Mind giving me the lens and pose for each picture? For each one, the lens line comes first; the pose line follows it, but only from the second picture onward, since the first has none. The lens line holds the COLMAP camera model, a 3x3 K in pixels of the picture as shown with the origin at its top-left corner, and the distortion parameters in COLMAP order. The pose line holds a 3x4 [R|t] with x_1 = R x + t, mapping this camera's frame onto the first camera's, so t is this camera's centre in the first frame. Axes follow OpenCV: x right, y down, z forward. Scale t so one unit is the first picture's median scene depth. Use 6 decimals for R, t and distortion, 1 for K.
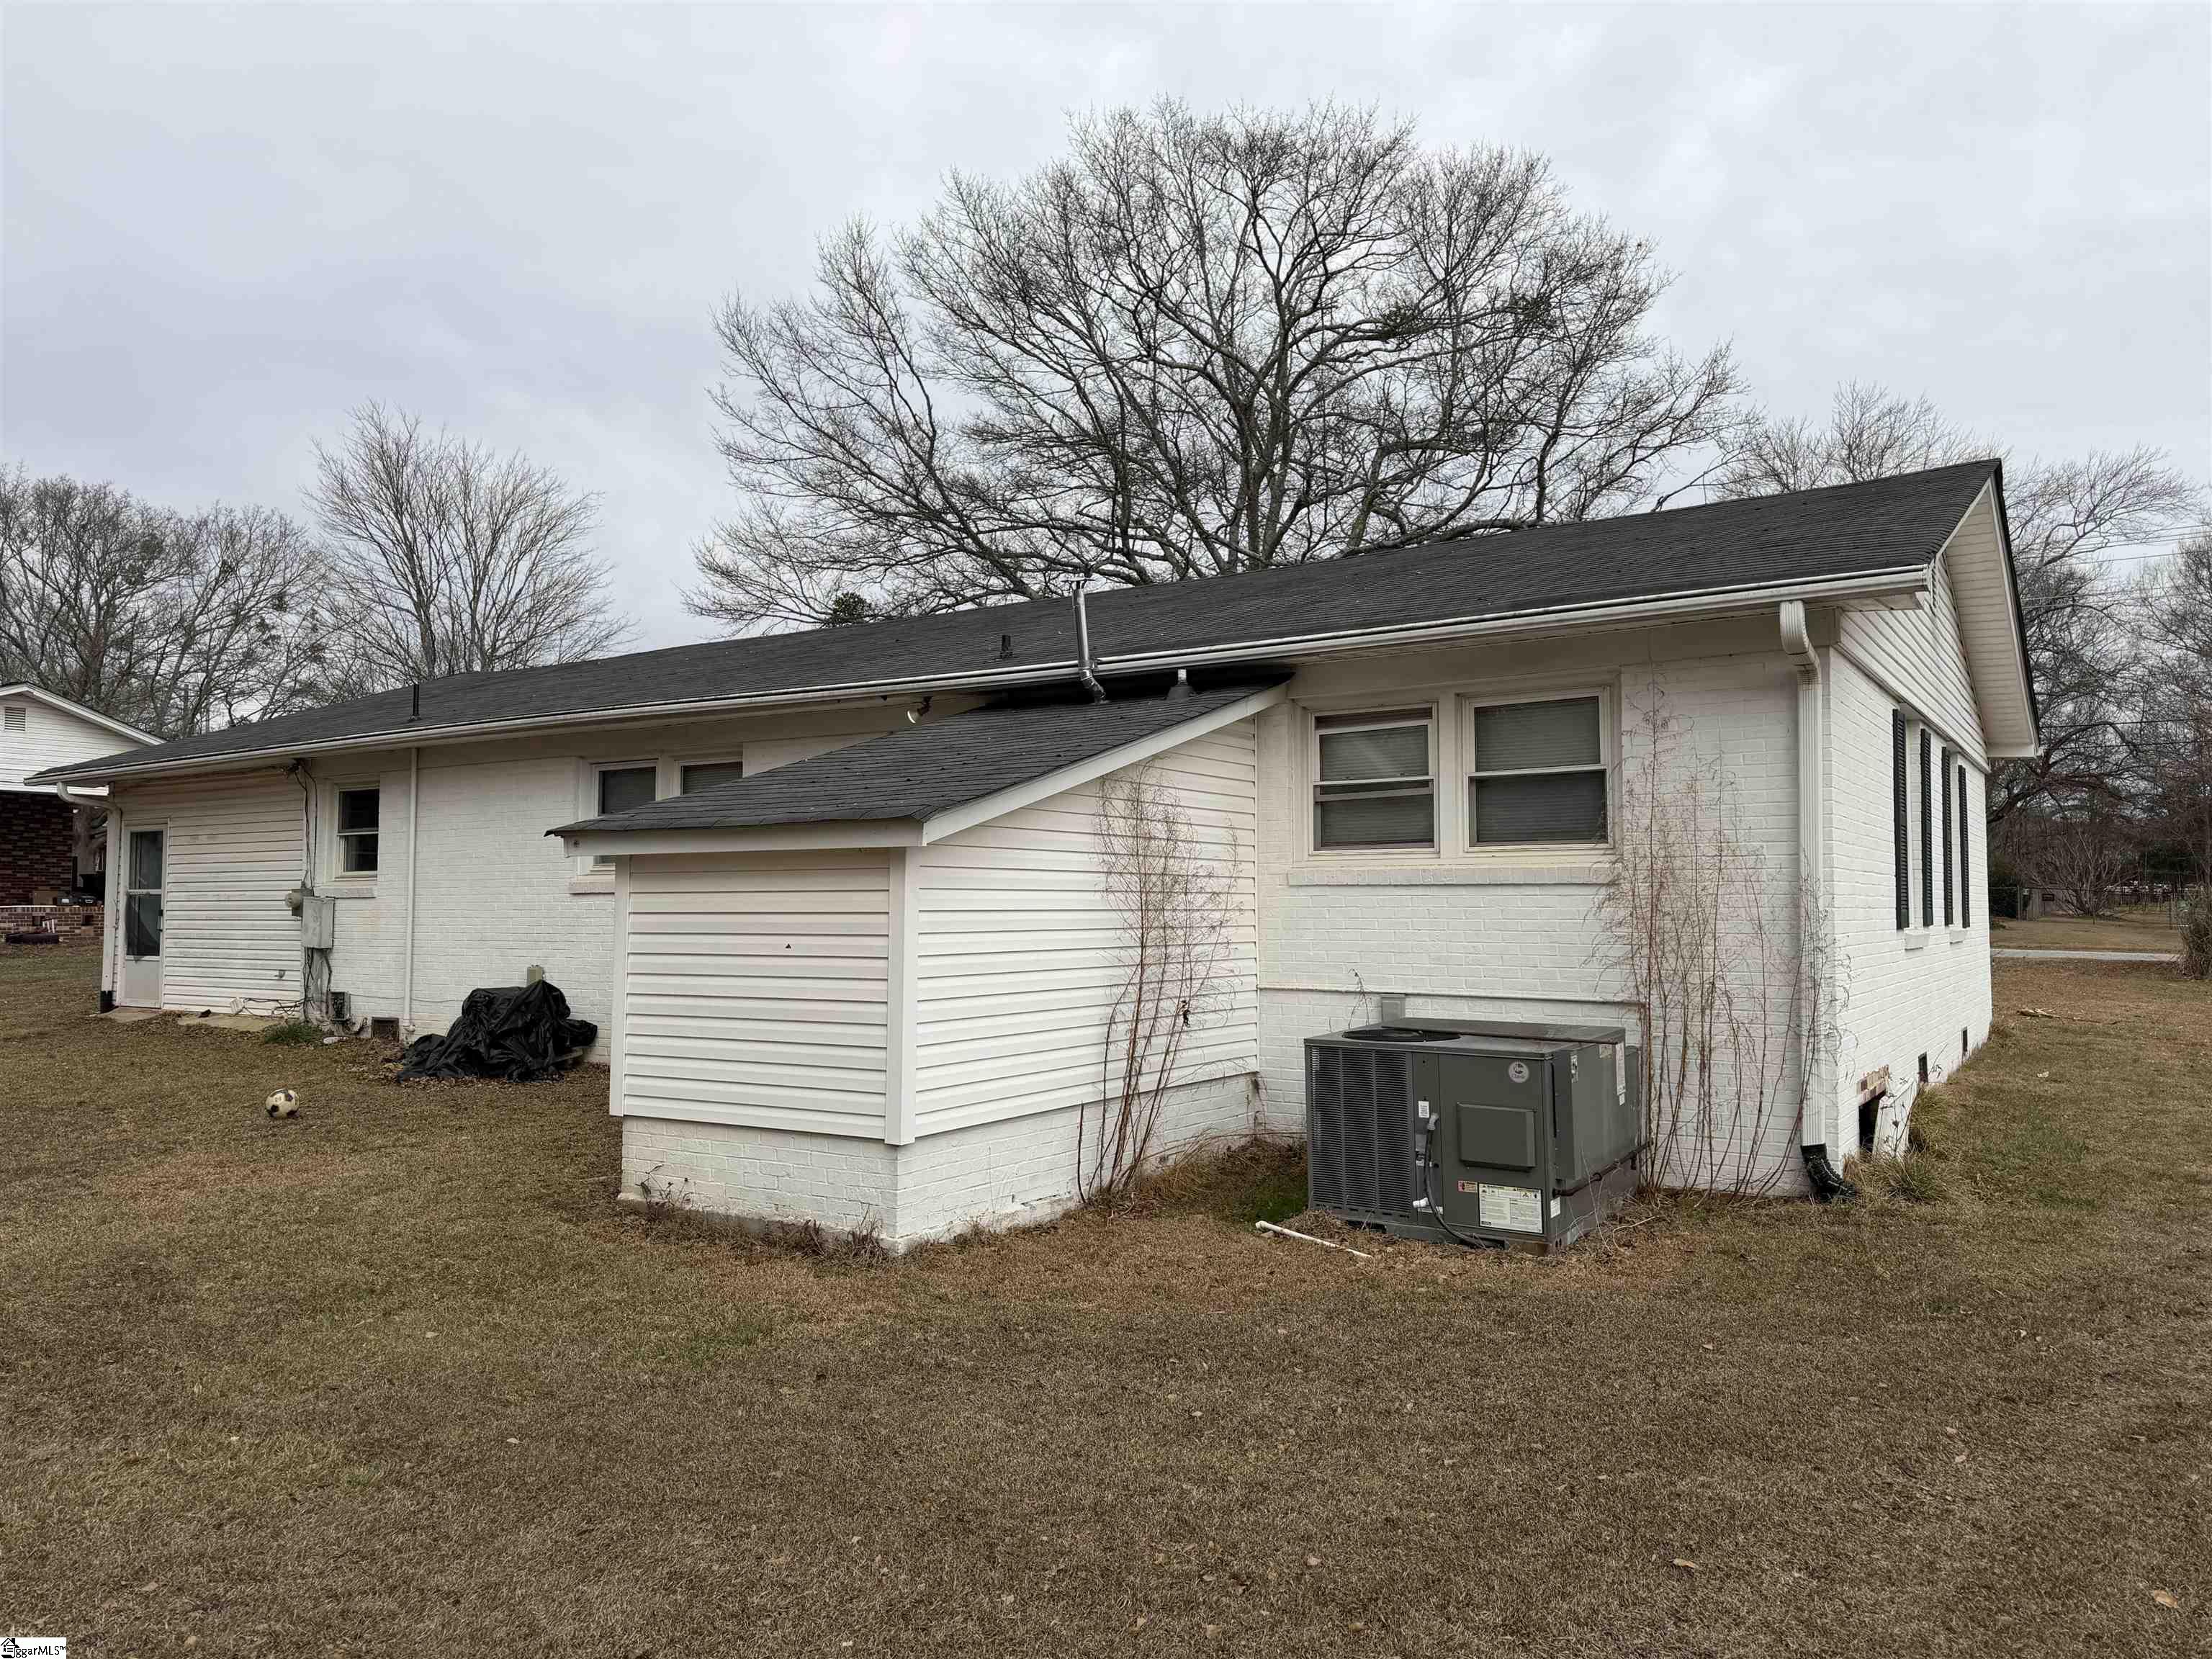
lens RADIAL K [[1569.3, 0, 1129.4], [0, 1569.3, 821.9], [0, 0, 1]] dist [0.036411, -0.016558]
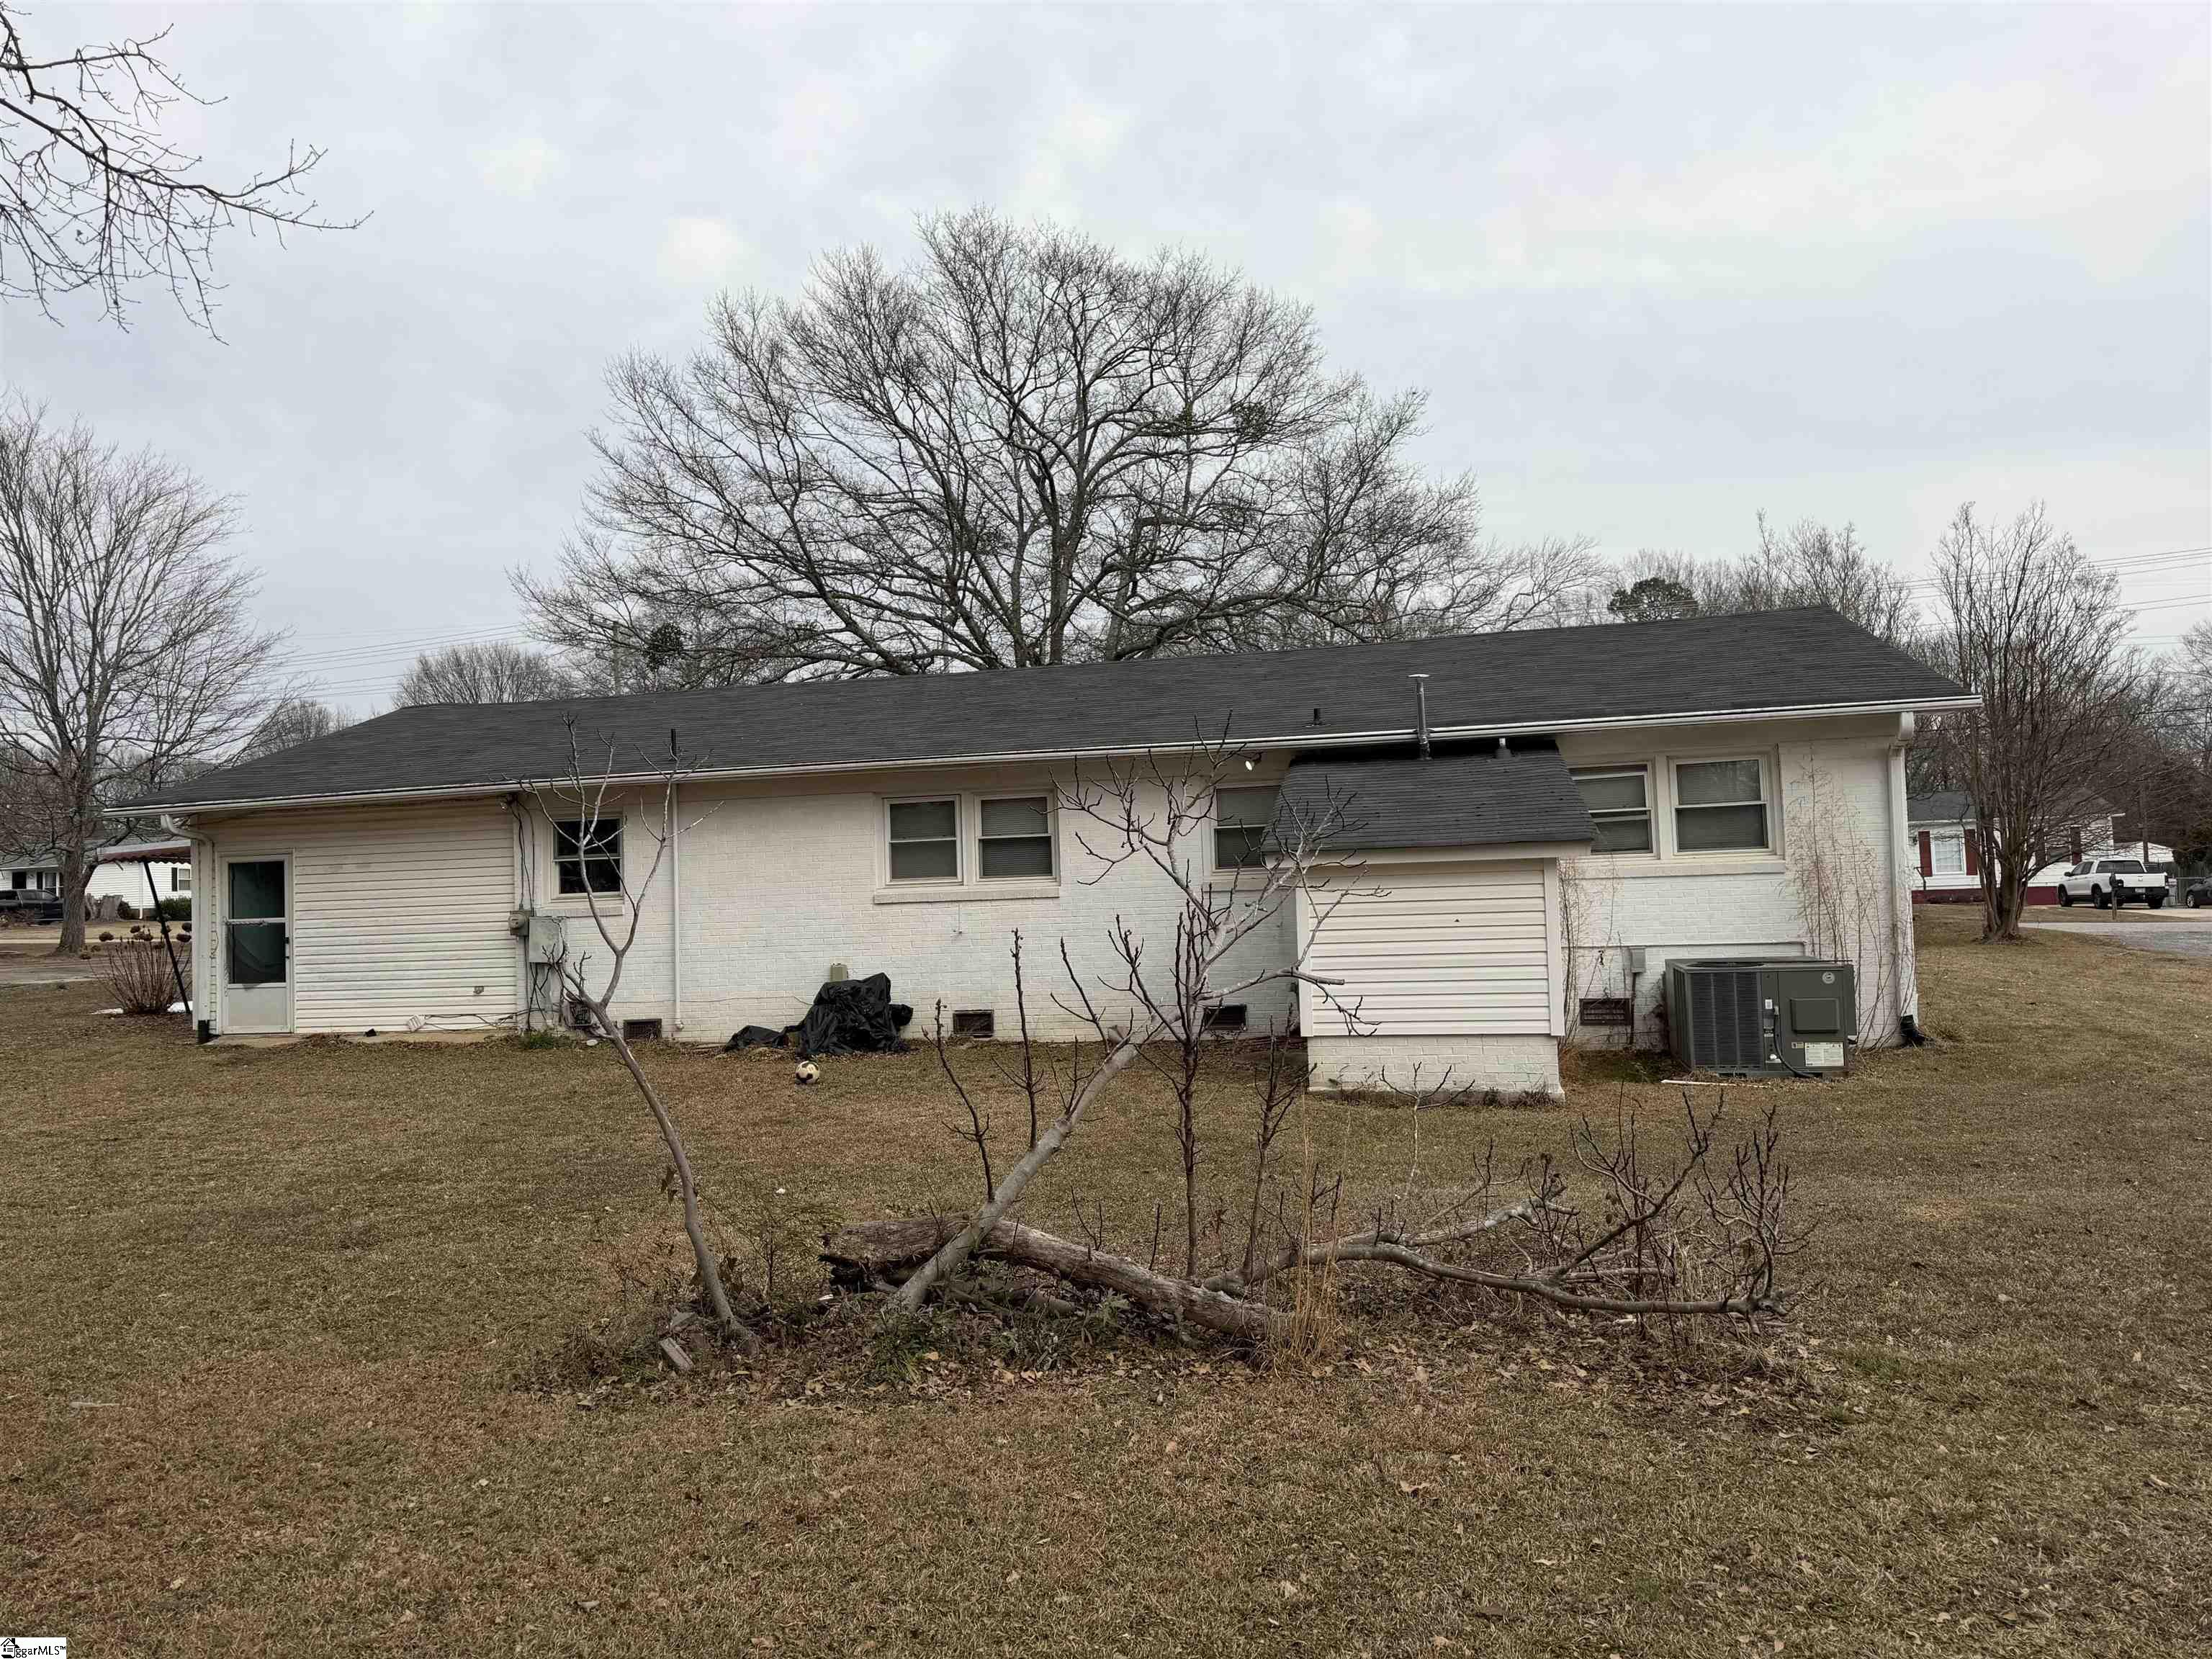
lens RADIAL K [[1569.3, 0, 1119.1], [0, 1569.3, 834.5], [0, 0, 1]] dist [0.036411, -0.016558]
pose [[0.934487, -0.012558, 0.355777, -0.620879], [0.012643, 0.999918, 0.002085, -0.008907], [-0.355774, 0.002549, 0.934569, -0.209673]]
